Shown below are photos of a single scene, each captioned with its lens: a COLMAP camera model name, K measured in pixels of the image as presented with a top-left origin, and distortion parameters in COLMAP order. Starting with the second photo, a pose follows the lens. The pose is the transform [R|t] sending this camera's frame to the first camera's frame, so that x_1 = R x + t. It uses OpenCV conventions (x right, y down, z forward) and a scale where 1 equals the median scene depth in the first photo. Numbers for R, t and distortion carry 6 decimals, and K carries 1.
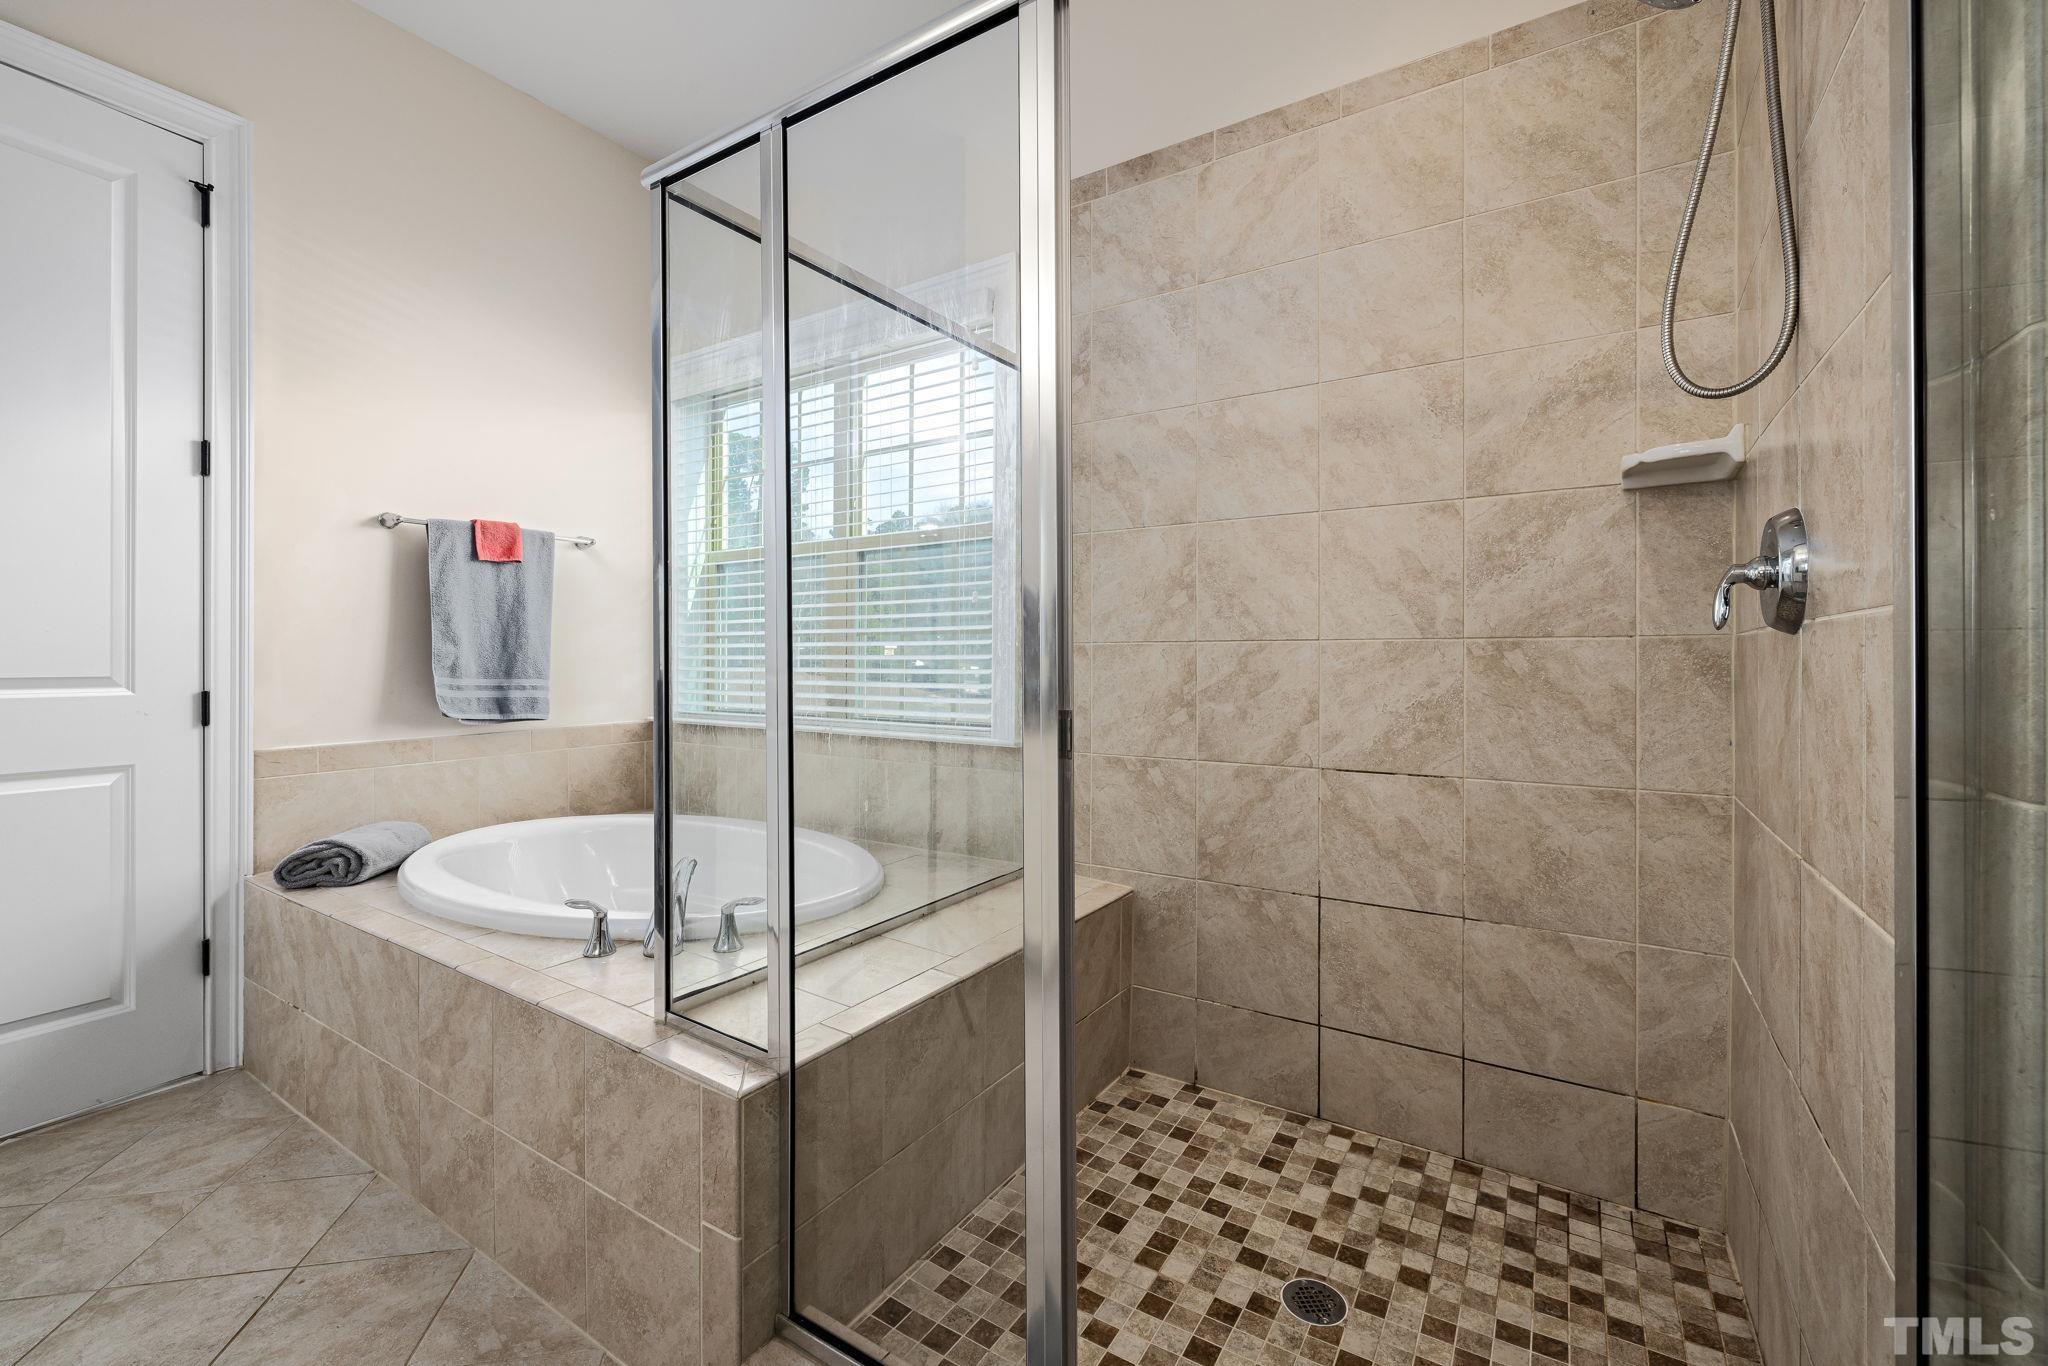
lens RADIAL K [[867.3, 0, 1014.3], [0, 867.3, 657.3], [0, 0, 1]] dist [0.002119, -0.000296]
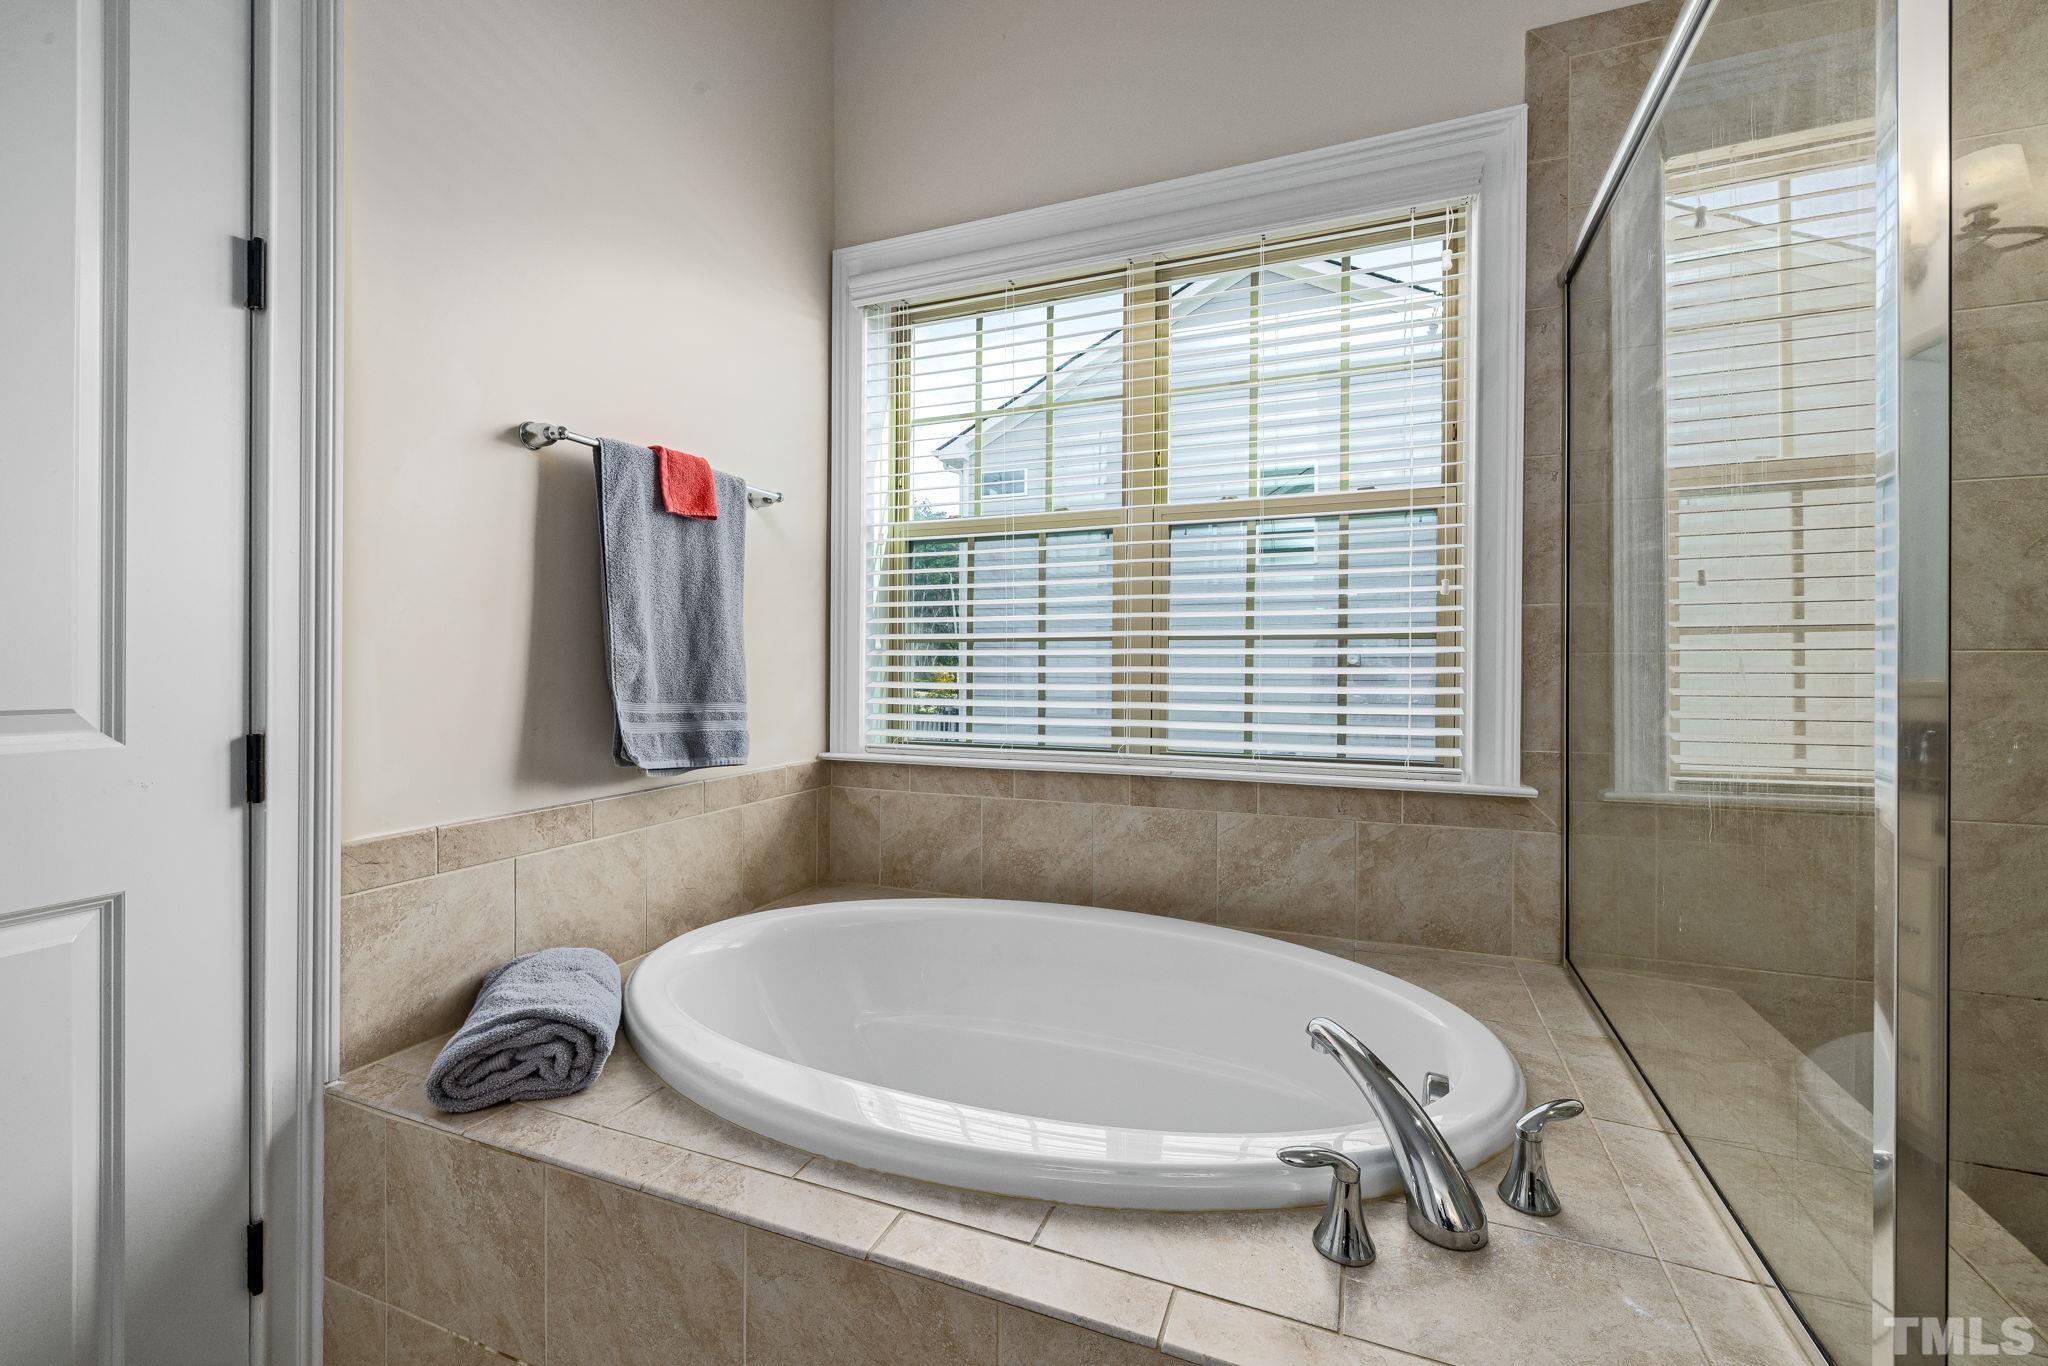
lens RADIAL K [[864.1, 0, 1009.6], [0, 864.1, 670.0], [0, 0, 1]] dist [0.001553, -0.000519]
pose [[0.980376, 0.003388, 0.197106, -0.622620], [-0.003855, 0.999991, 0.001982, -0.001218], [-0.197097, -0.002703, 0.980380, 0.434256]]
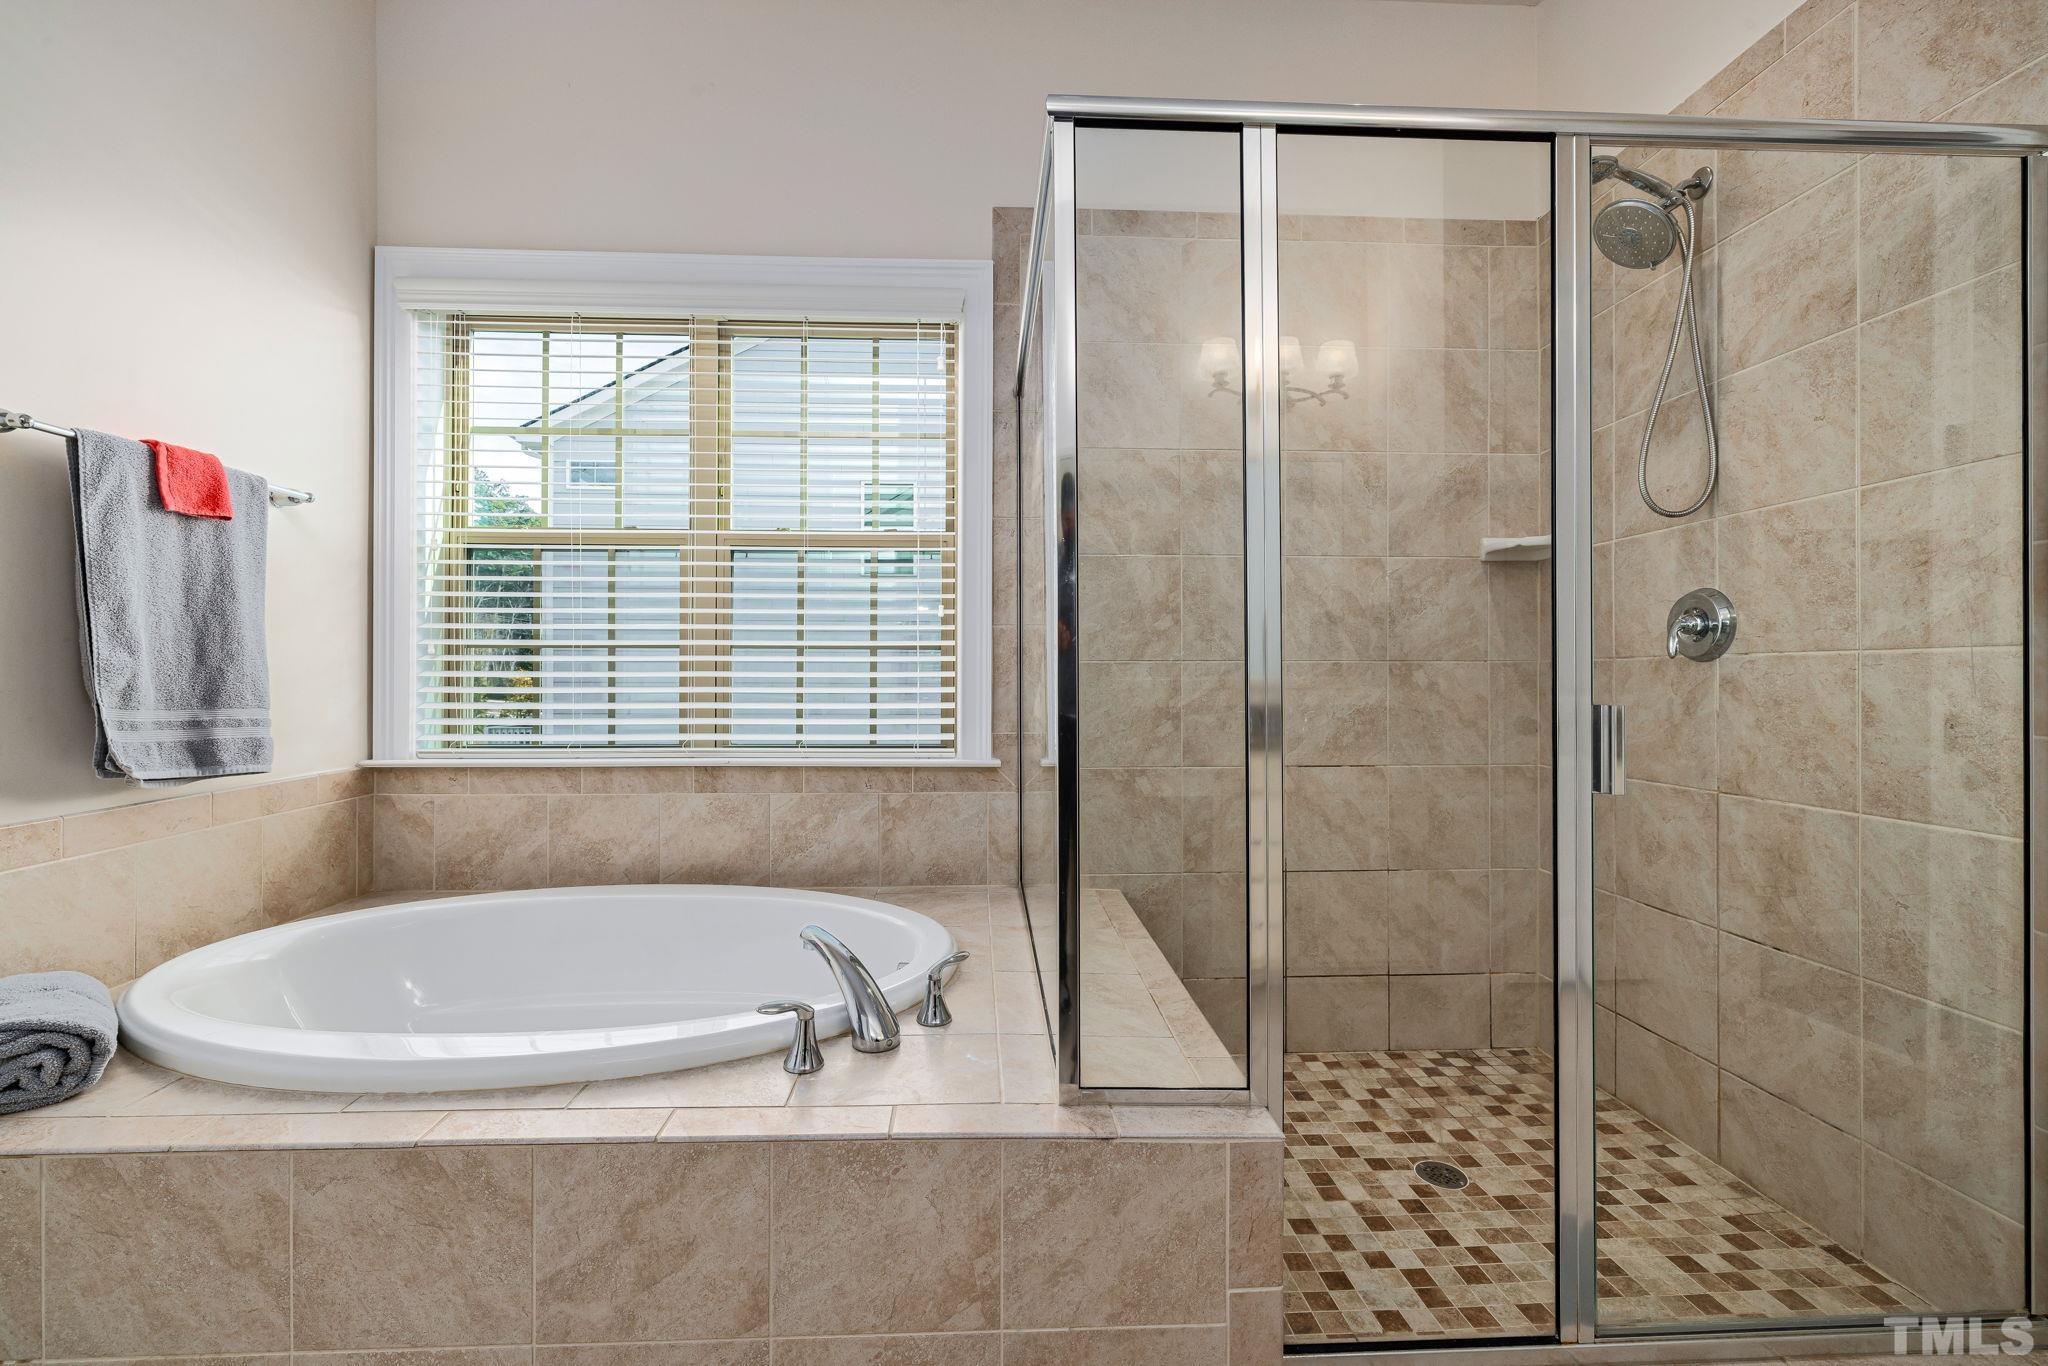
lens RADIAL K [[864.1, 0, 1009.6], [0, 864.1, 670.0], [0, 0, 1]] dist [0.001553, -0.000519]
pose [[0.805790, 0.003424, 0.592192, -0.628207], [-0.001484, 0.999992, -0.003762, -0.001672], [-0.592200, 0.002153, 0.805788, 0.230079]]
